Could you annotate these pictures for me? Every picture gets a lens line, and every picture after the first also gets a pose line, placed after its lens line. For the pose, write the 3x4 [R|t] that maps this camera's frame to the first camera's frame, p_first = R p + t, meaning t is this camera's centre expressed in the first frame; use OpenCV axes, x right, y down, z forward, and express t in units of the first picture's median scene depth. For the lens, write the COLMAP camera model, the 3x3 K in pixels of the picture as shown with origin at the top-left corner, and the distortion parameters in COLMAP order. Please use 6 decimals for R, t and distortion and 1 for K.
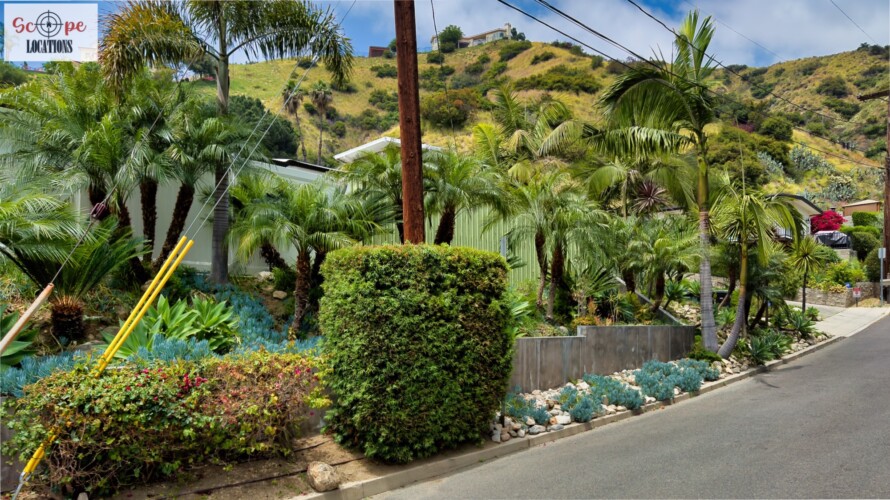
lens RADIAL K [[635.4, 0, 444.9], [0, 635.4, 322.4], [0, 0, 1]] dist [0.065744, -0.085992]
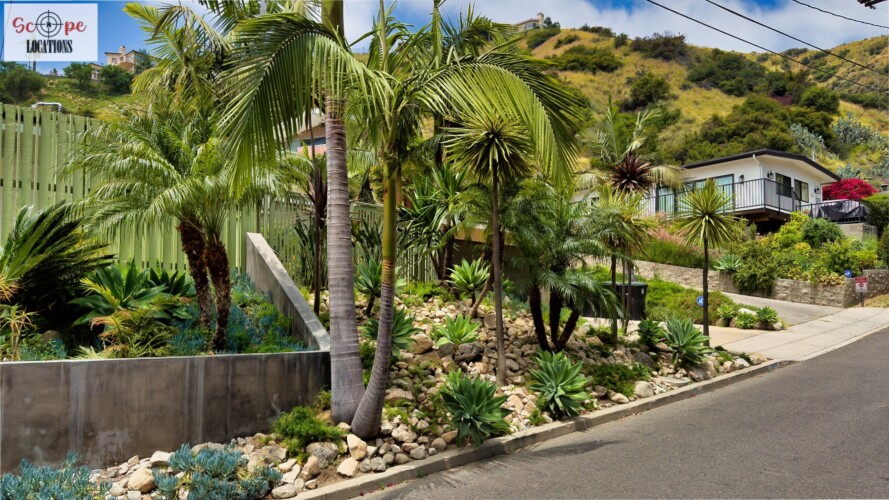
lens RADIAL K [[641.9, 0, 461.3], [0, 641.9, 274.7], [0, 0, 1]] dist [0.066659, -0.077034]
pose [[0.996750, -0.012845, -0.079523, 0.100750], [0.006776, 0.997076, -0.076121, -0.003090], [0.080268, 0.075335, 0.993922, 0.107541]]
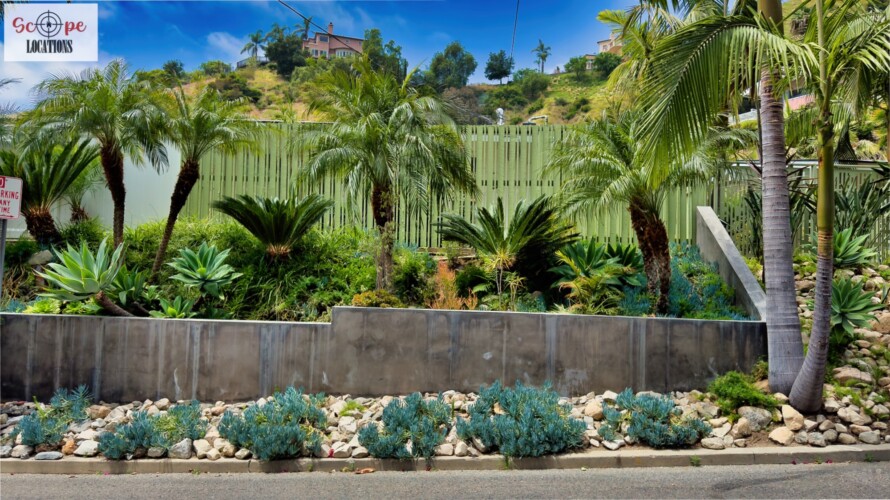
lens RADIAL K [[642.7, 0, 461.8], [0, 642.7, 274.8], [0, 0, 1]] dist [0.066659, -0.077034]
pose [[0.705642, 0.010897, -0.708485, 0.113809], [-0.032411, 0.999332, -0.016910, -0.003191], [0.707827, 0.034895, 0.705524, 0.096838]]
